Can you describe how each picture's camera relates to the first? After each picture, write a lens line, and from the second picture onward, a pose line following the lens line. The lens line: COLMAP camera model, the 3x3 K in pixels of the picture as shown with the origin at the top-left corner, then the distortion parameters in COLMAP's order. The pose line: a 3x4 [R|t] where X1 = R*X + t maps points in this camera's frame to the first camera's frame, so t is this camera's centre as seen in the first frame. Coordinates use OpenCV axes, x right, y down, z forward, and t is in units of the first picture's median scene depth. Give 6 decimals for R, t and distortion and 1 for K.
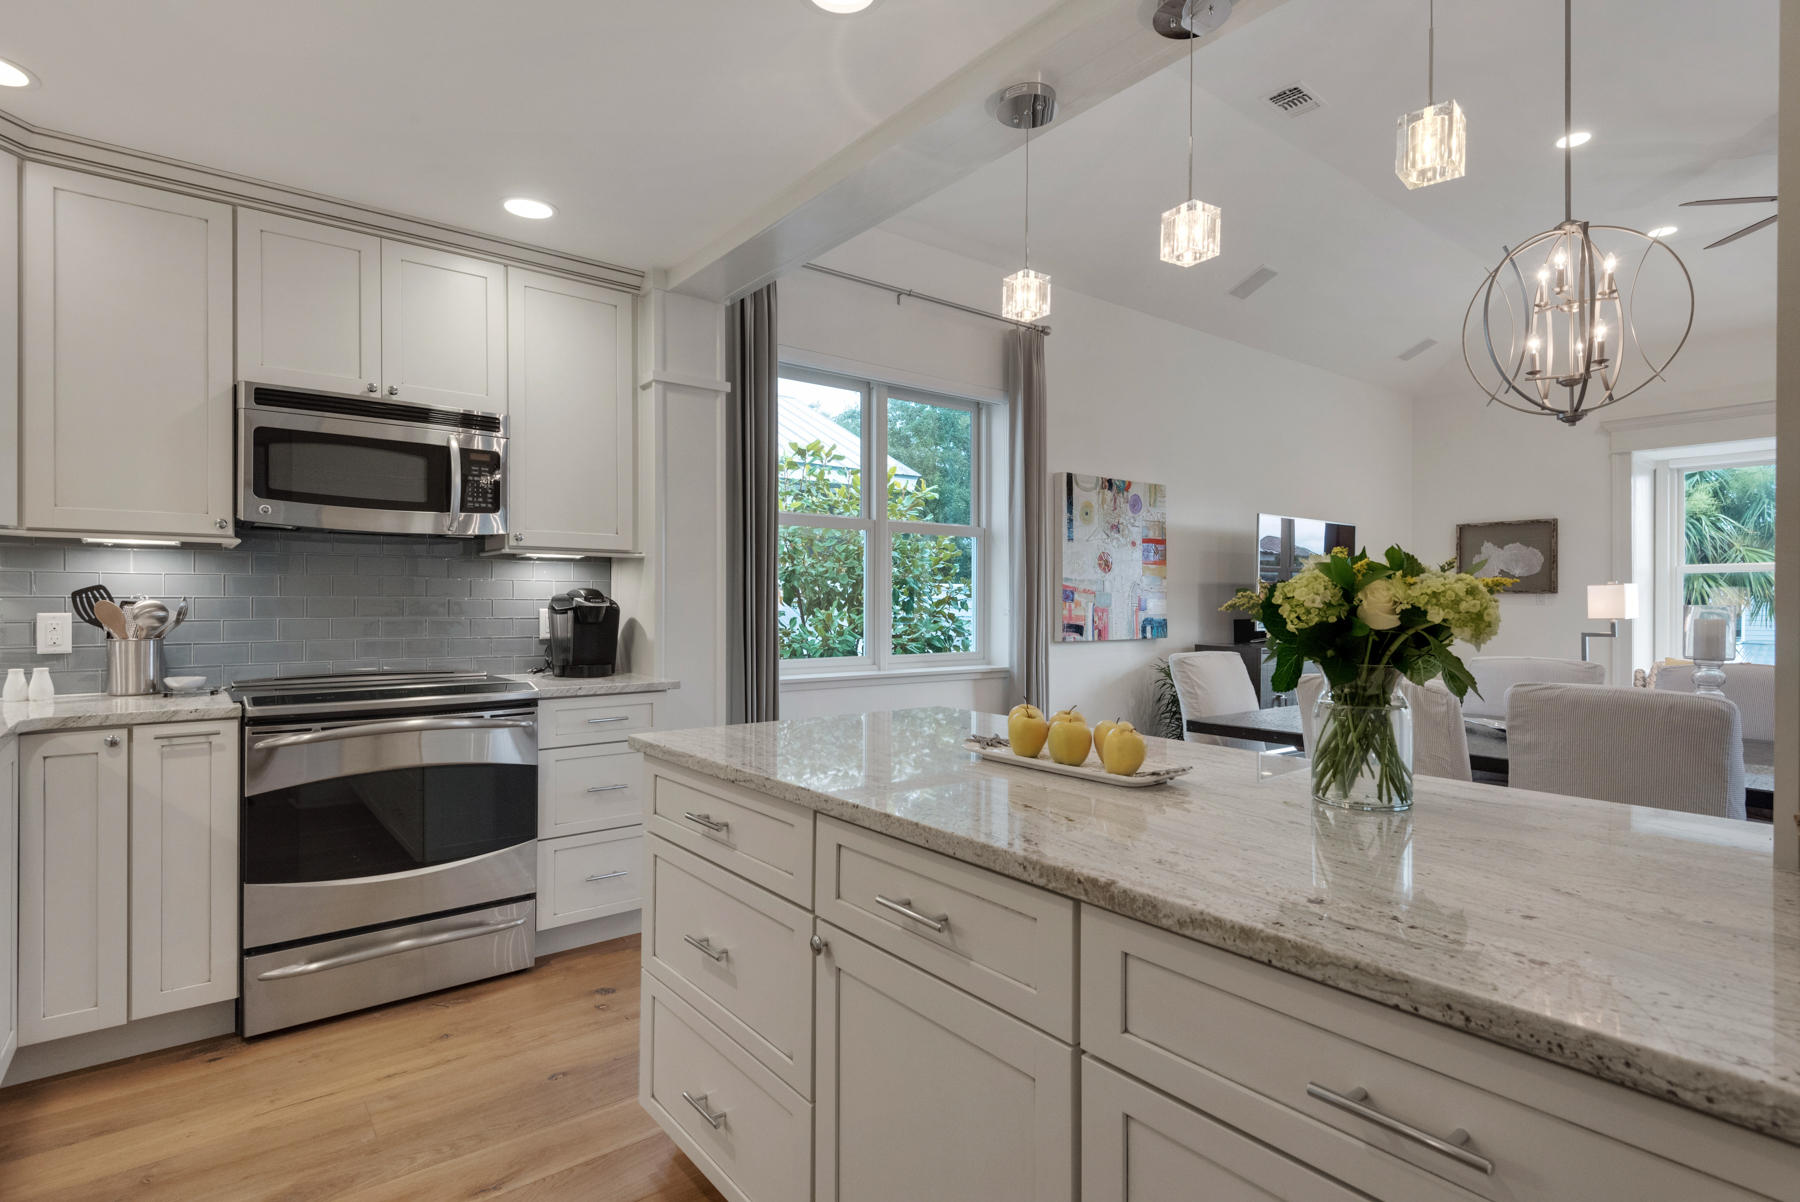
lens RADIAL K [[911.5, 0, 908.2], [0, 911.5, 602.9], [0, 0, 1]] dist [0.024055, -0.014073]
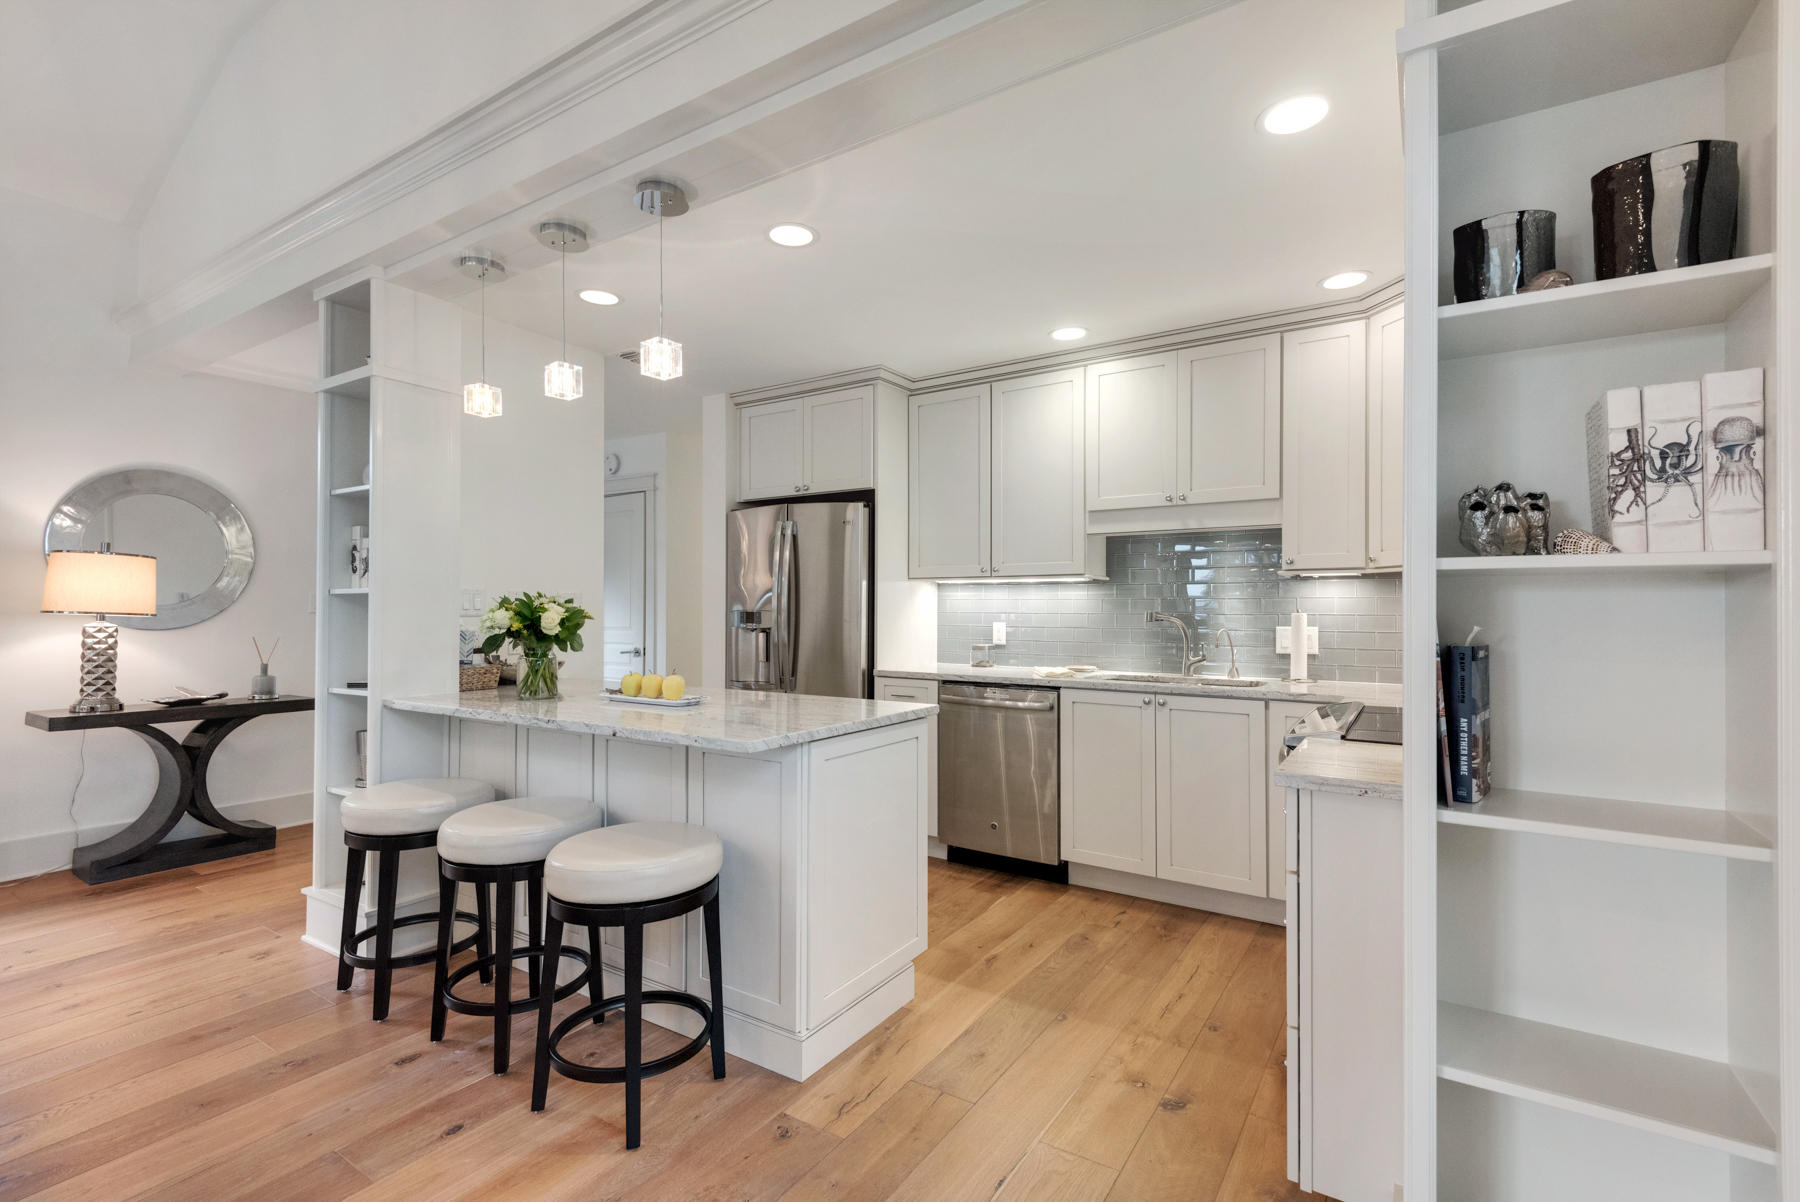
lens RADIAL K [[817.9, 0, 890.8], [0, 817.9, 594.1], [0, 0, 1]] dist [0.022960, -0.005847]
pose [[-0.951220, -0.012808, -0.308249, 0.132839], [-0.008576, 0.999850, -0.015080, -0.009419], [0.308396, -0.011701, -0.951186, 1.607154]]
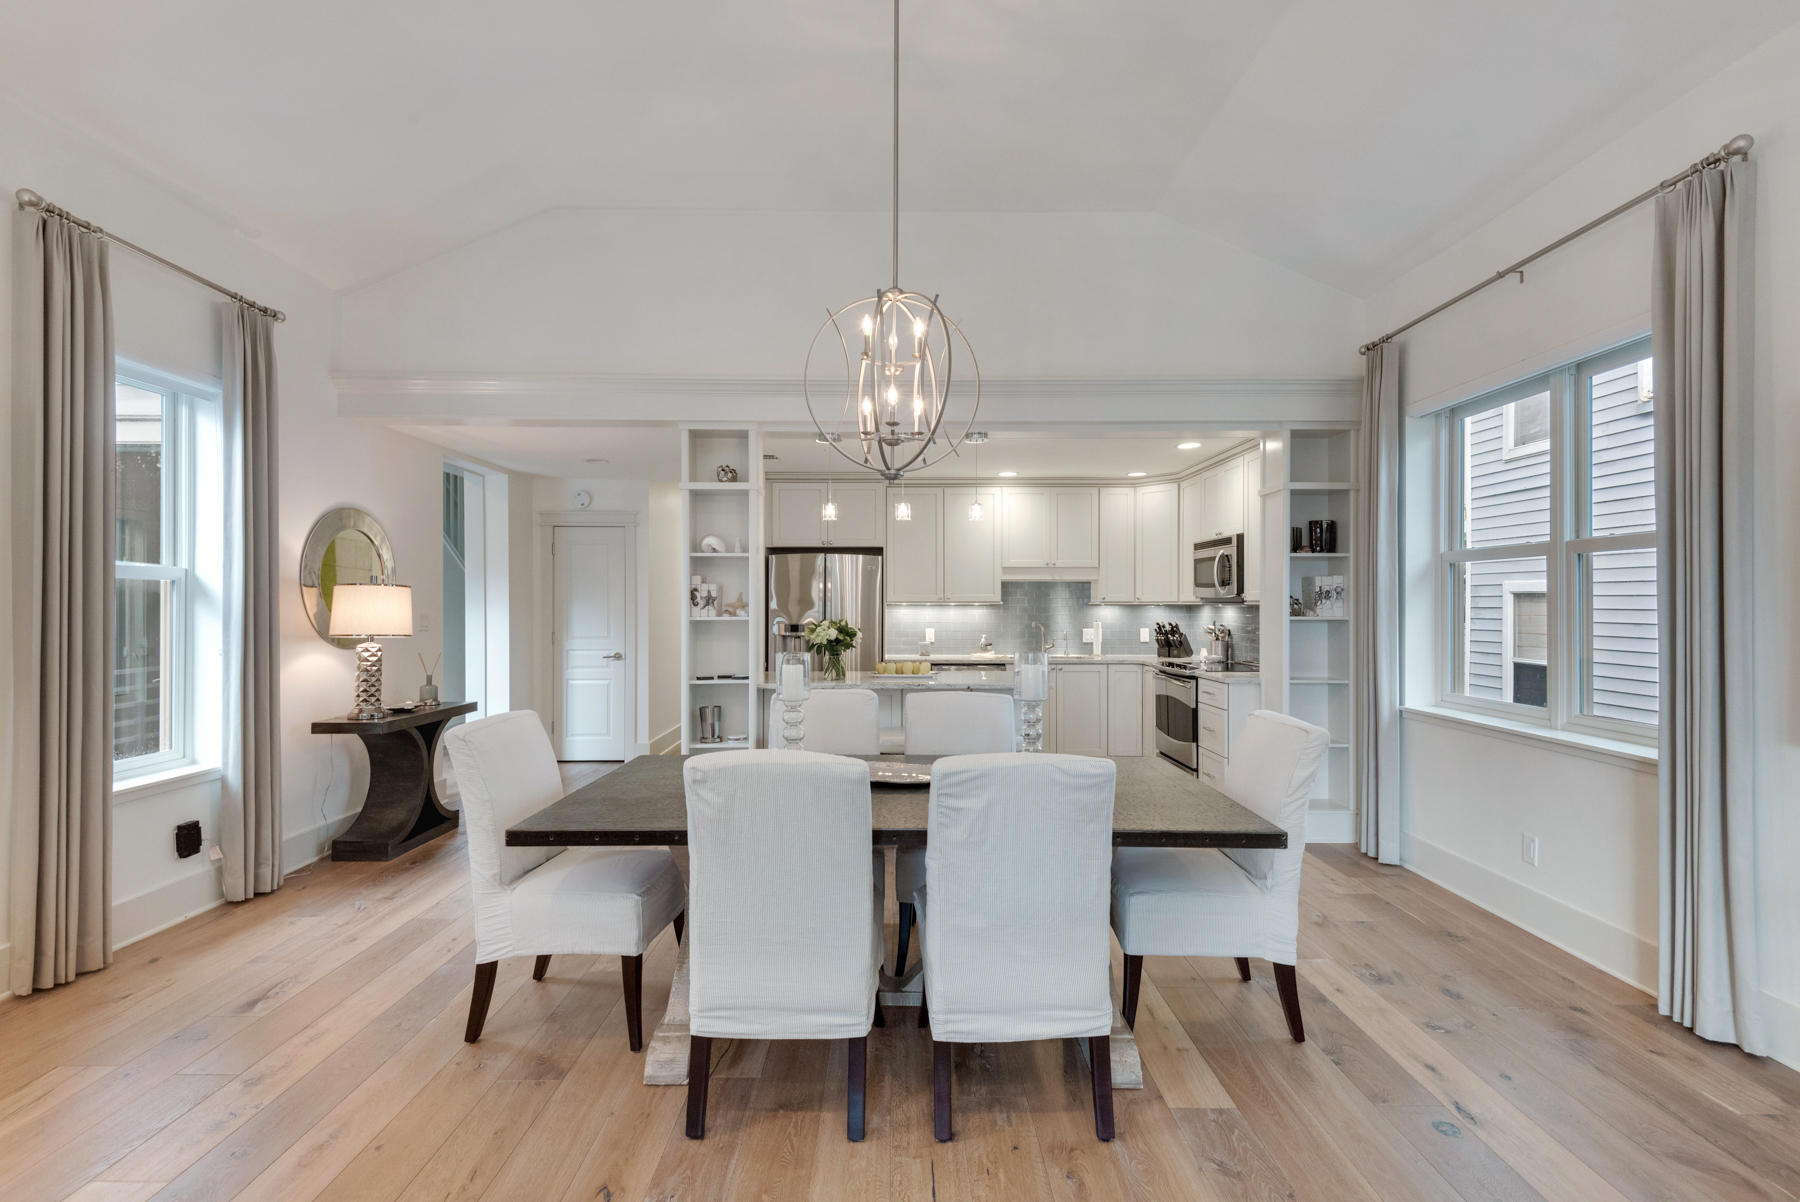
lens RADIAL K [[817.9, 0, 897.0], [0, 817.9, 596.7], [0, 0, 1]] dist [0.022960, -0.005847]
pose [[-0.617703, -0.012973, -0.786304, 1.546882], [-0.007780, 0.999916, -0.010386, -0.053343], [0.786373, -0.000298, -0.617752, 1.695981]]
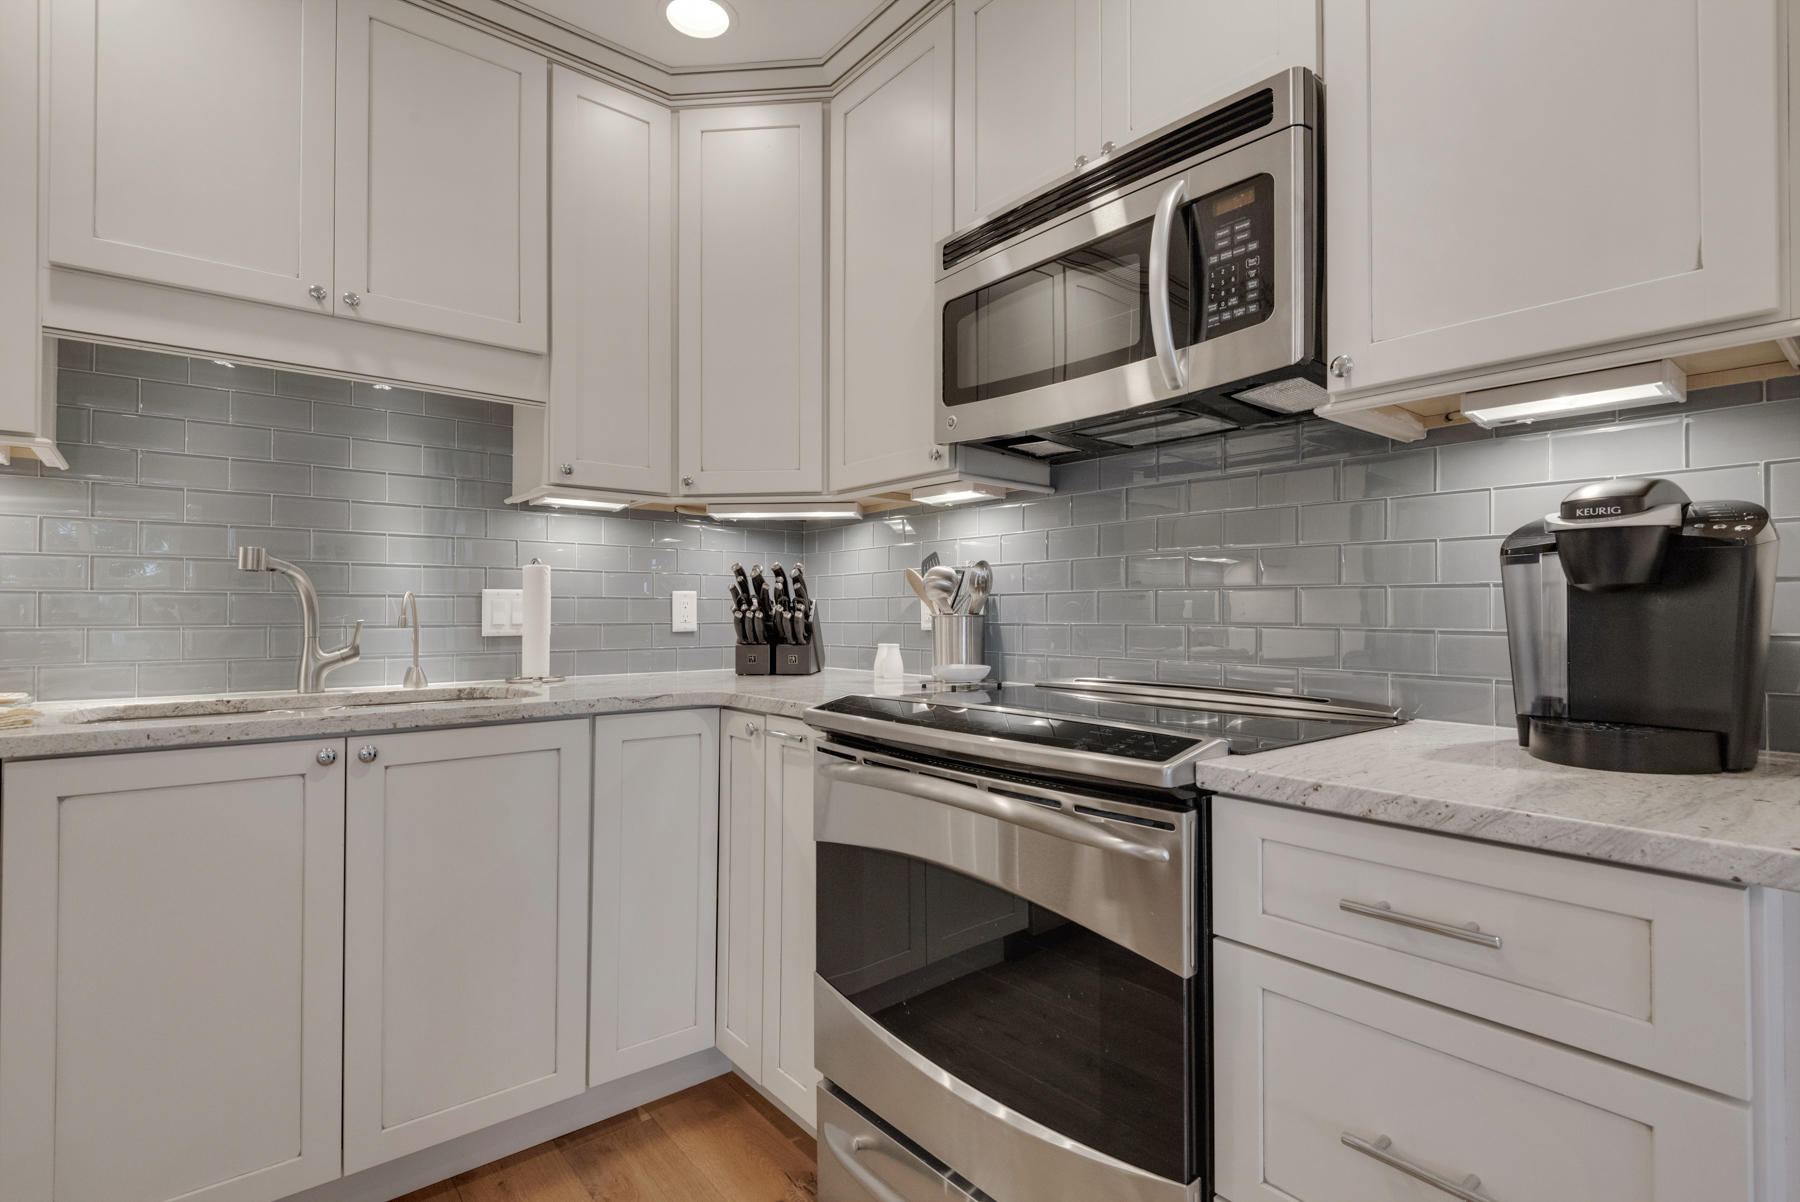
lens RADIAL K [[850.9, 0, 906.5], [0, 850.9, 606.6], [0, 0, 1]] dist [-0.002281, -0.002928]
pose [[0.024035, -0.012388, -0.999634, -0.079975], [-0.006011, 0.999903, -0.012536, 0.040041], [0.999693, 0.006310, 0.023959, 0.922141]]
